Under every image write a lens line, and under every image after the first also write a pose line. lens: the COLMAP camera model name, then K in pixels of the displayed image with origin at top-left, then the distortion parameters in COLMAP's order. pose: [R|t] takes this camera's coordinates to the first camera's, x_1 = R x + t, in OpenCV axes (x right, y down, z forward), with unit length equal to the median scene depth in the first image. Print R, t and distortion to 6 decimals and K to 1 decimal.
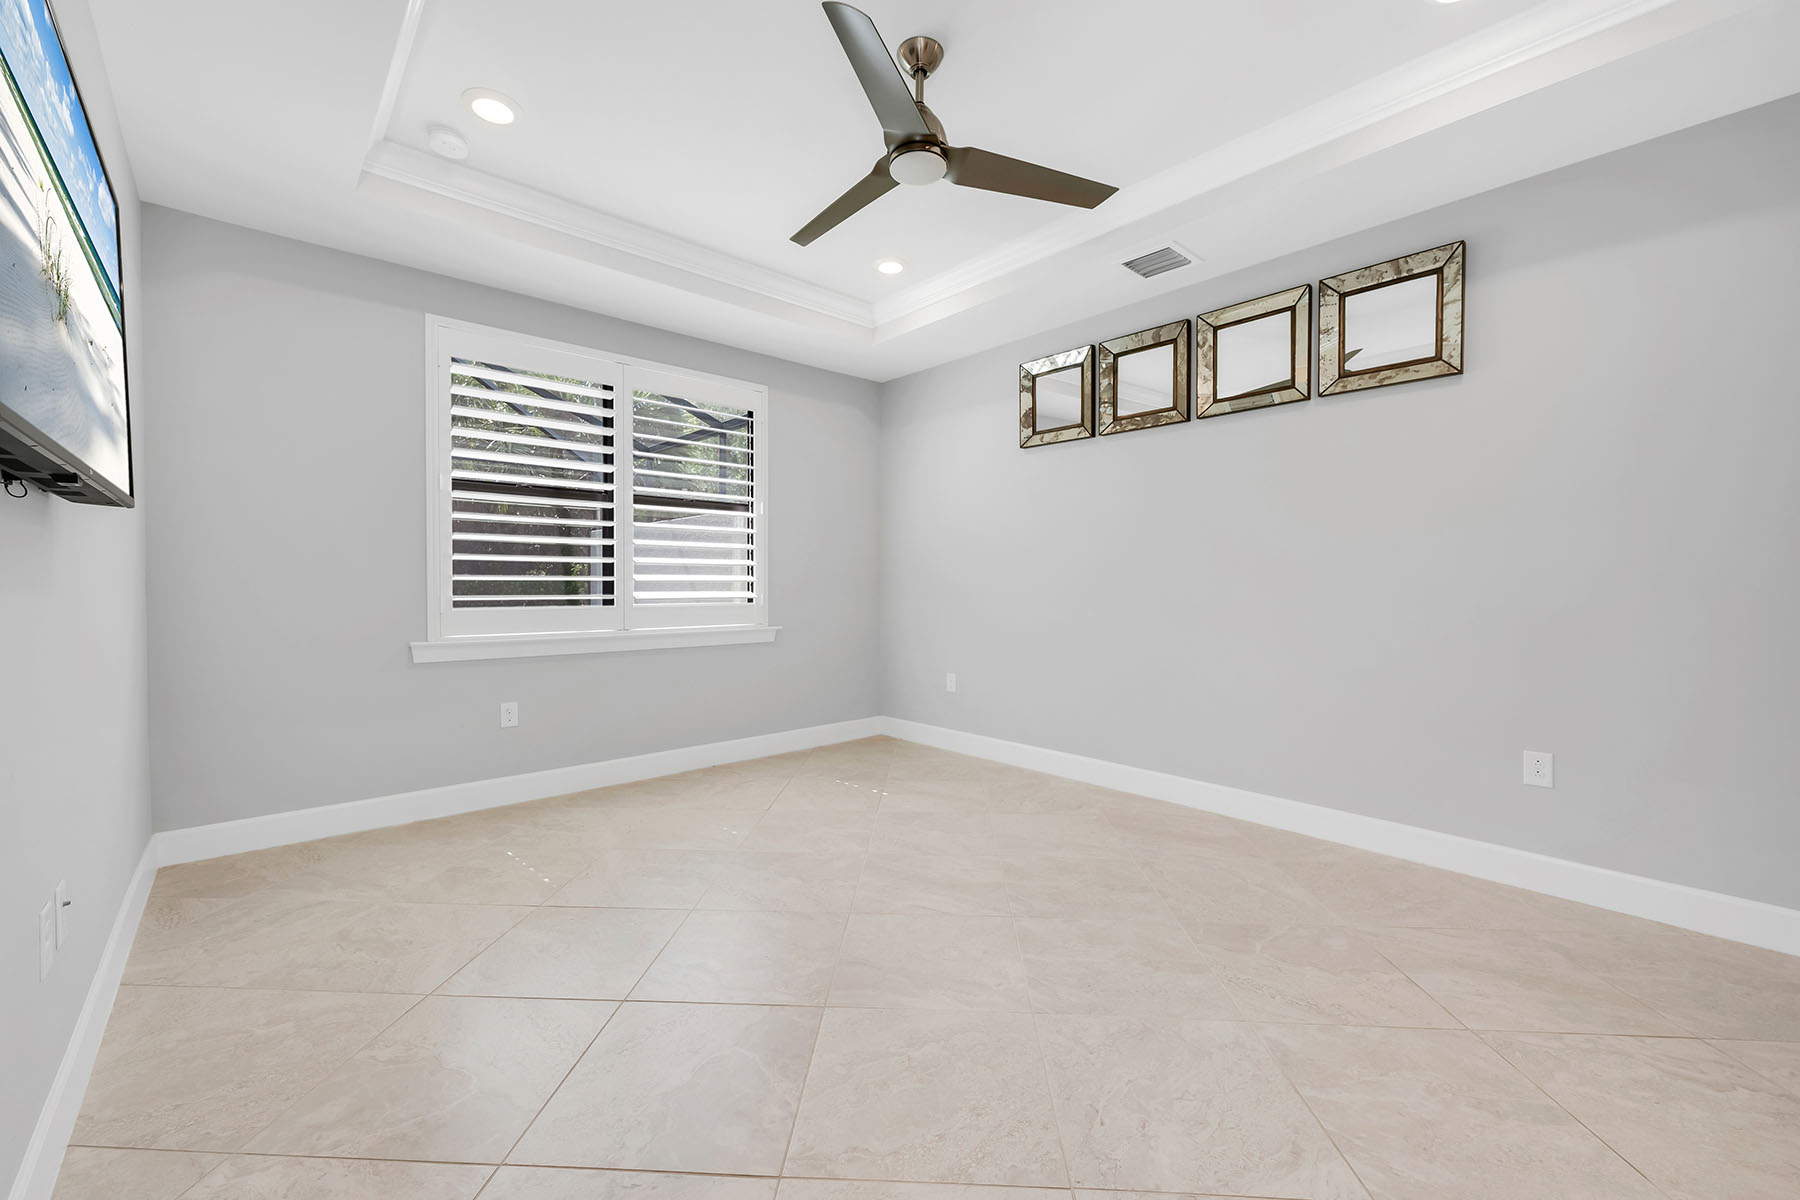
lens RADIAL K [[731.5, 0, 901.4], [0, 731.5, 581.5], [0, 0, 1]] dist [0.008310, 0.000493]
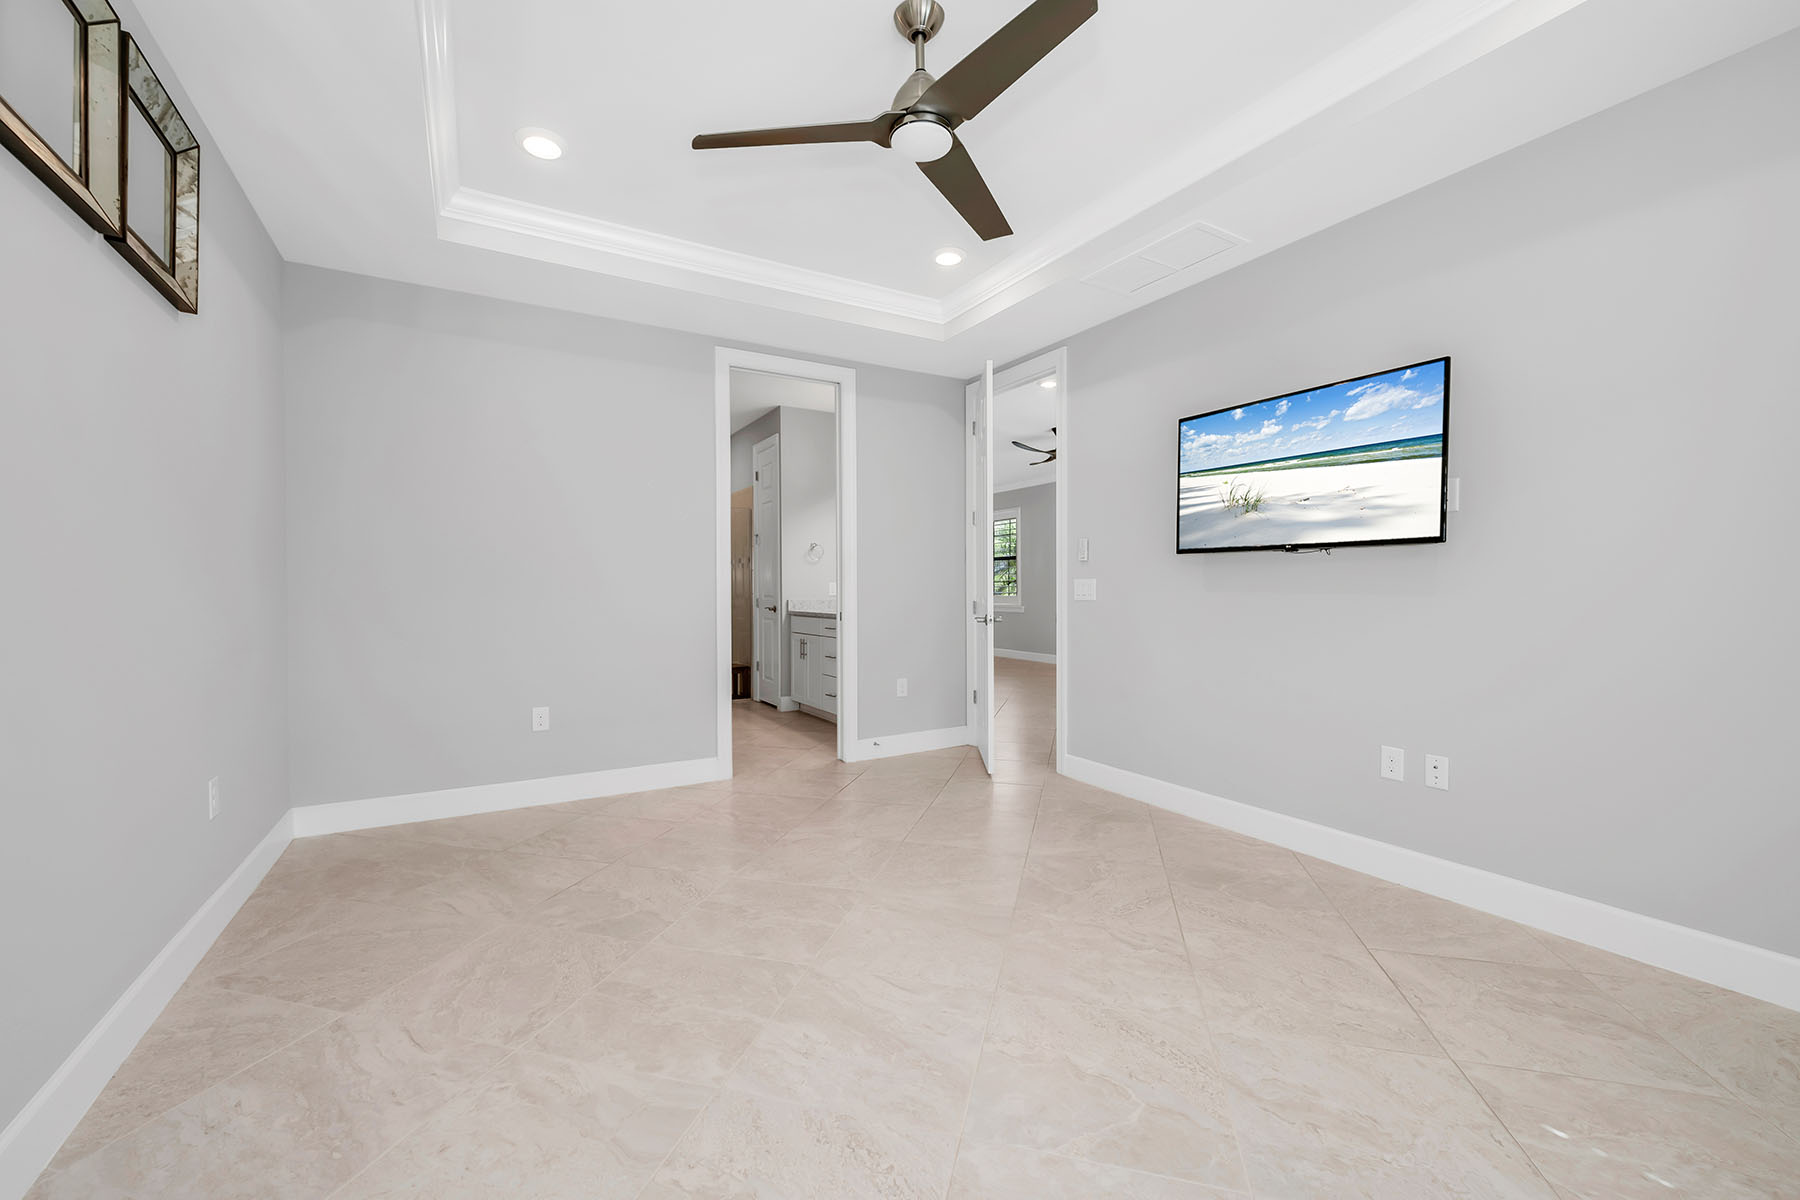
lens RADIAL K [[731.5, 0, 910.1], [0, 731.5, 598.8], [0, 0, 1]] dist [0.008310, 0.000493]
pose [[-0.981528, -0.003111, 0.191293, -0.151377], [-0.001506, 0.999962, 0.008536, 0.010044], [-0.191312, 0.008090, -0.981496, 2.077543]]
